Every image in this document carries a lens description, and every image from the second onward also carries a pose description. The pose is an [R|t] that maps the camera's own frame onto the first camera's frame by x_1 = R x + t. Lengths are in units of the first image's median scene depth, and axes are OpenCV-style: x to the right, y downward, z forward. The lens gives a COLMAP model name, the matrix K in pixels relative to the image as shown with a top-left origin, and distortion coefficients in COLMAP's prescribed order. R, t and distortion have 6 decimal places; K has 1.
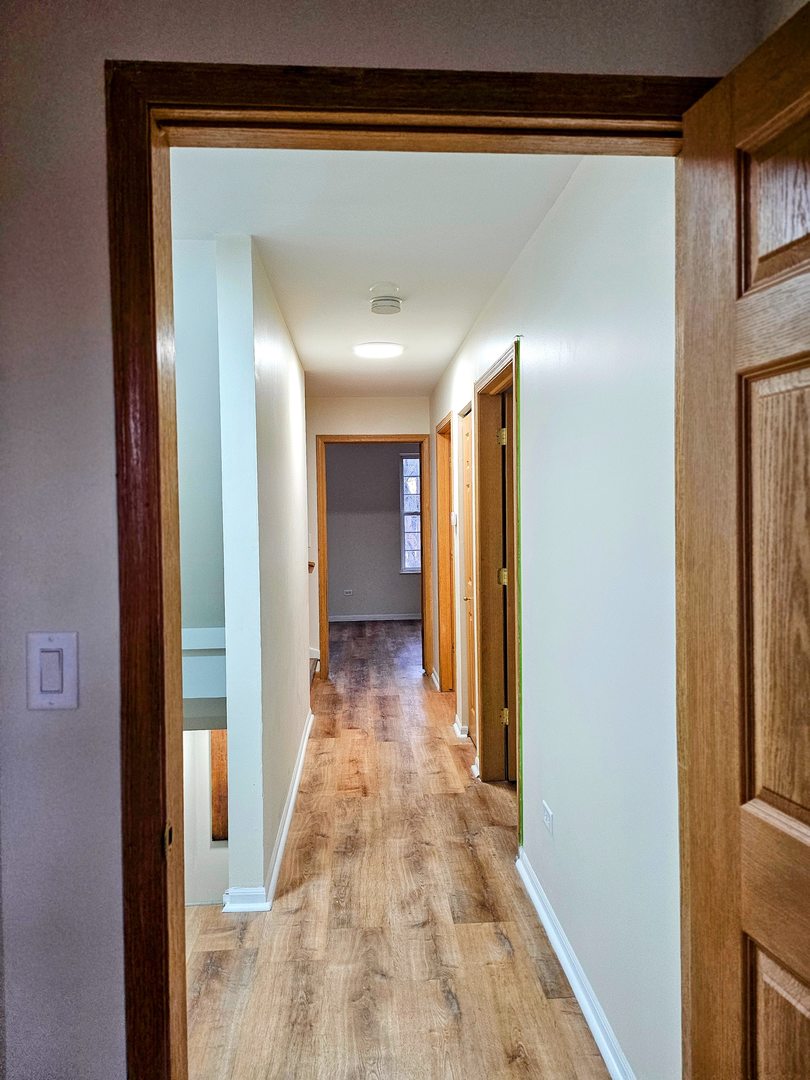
lens RADIAL K [[766.3, 0, 403.3], [0, 766.3, 537.3], [0, 0, 1]] dist [0.055447, -0.058223]
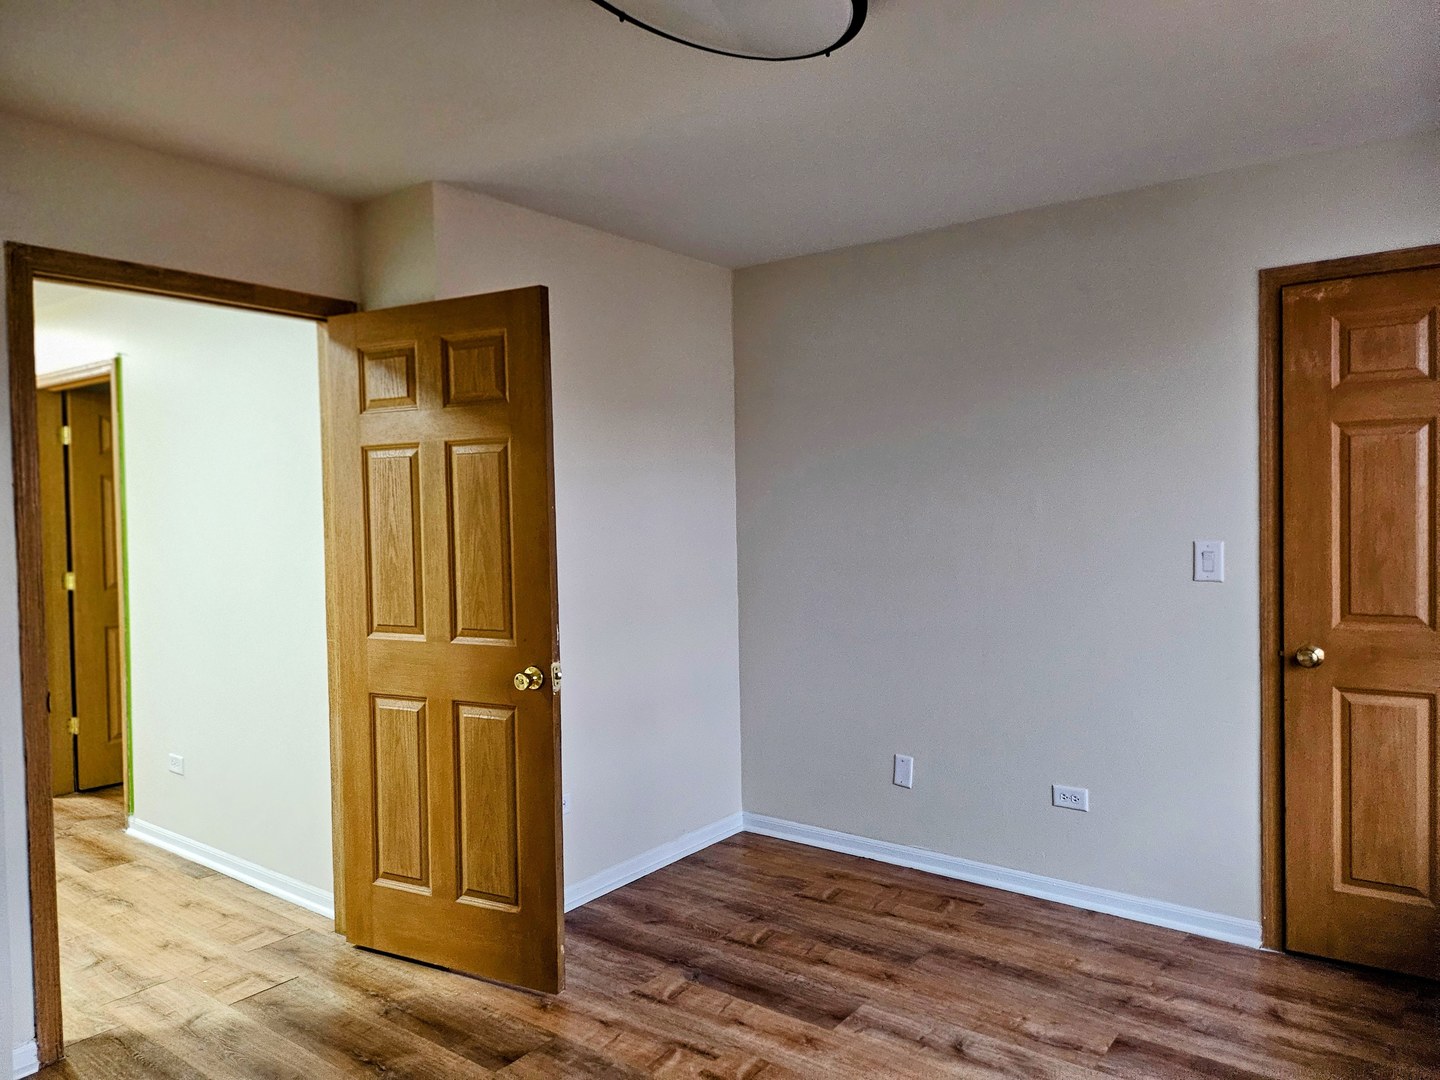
lens RADIAL K [[1021.7, 0, 724.7], [0, 1021.7, 528.1], [0, 0, 1]] dist [0.055447, -0.058223]
pose [[0.656367, -0.009921, 0.754376, -1.143629], [0.030751, 0.999434, -0.013612, 0.100699], [-0.753814, 0.032132, 0.656301, -1.771596]]
